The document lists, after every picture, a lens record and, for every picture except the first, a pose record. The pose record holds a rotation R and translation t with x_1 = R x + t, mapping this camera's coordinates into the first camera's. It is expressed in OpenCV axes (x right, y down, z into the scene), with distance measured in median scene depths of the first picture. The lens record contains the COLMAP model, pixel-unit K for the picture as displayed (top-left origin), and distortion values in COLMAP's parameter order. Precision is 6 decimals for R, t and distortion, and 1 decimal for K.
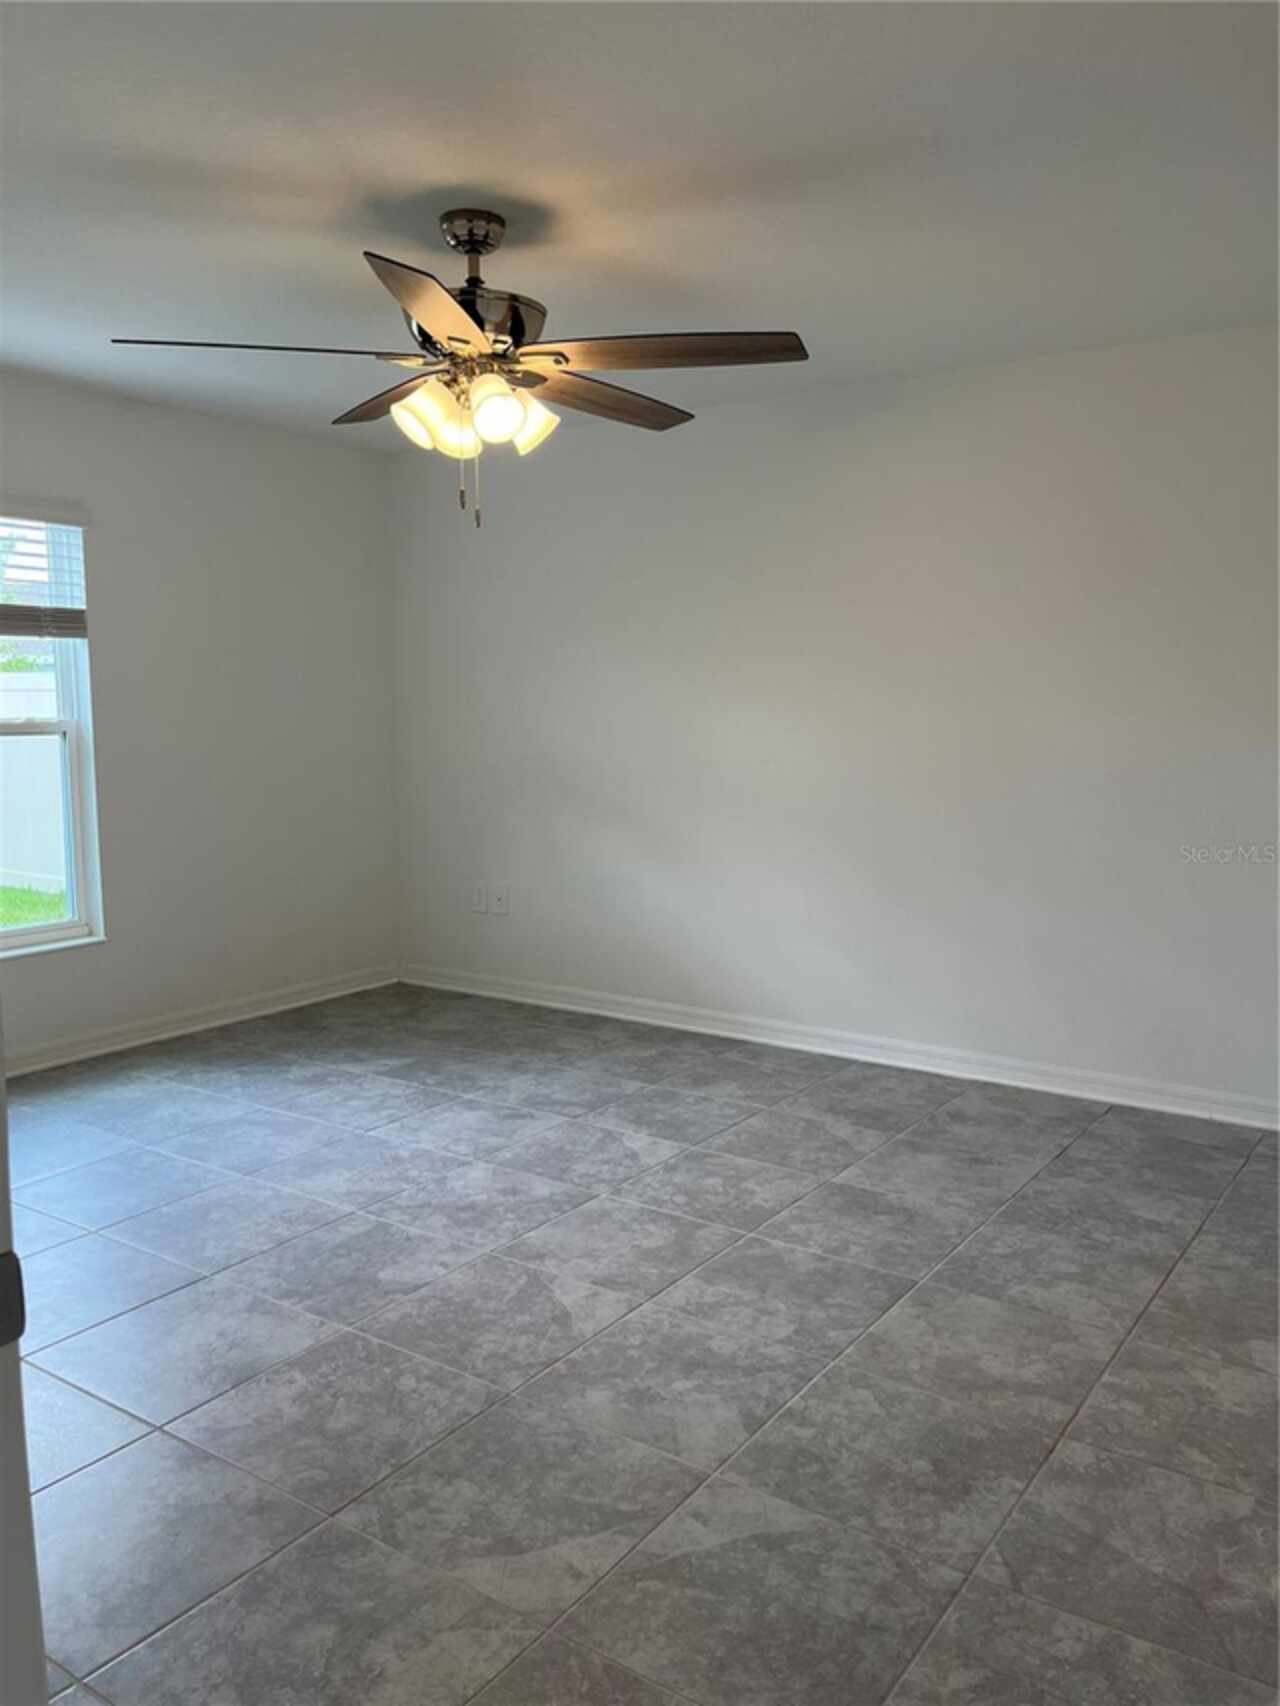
lens RADIAL K [[1311.5, 0, 630.5], [0, 1311.5, 859.9], [0, 0, 1]] dist [0.020345, -0.018244]
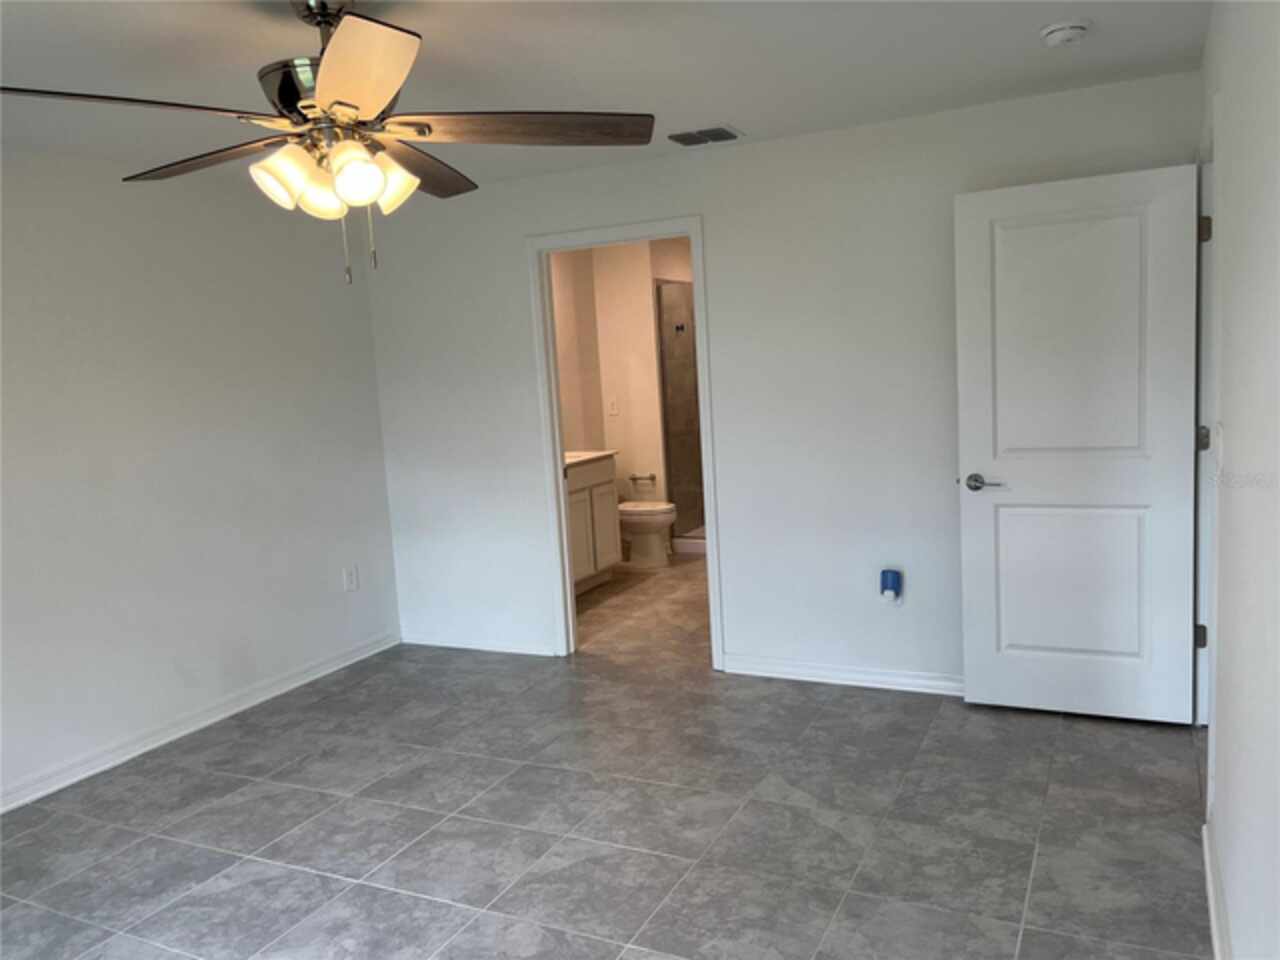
lens RADIAL K [[984.0, 0, 627.6], [0, 984.0, 489.9], [0, 0, 1]] dist [0.020345, -0.018244]
pose [[-0.143218, -0.122181, 0.982120, -0.976434], [0.180915, 0.972397, 0.147353, -0.179787], [-0.973015, 0.198784, -0.117161, 0.928482]]
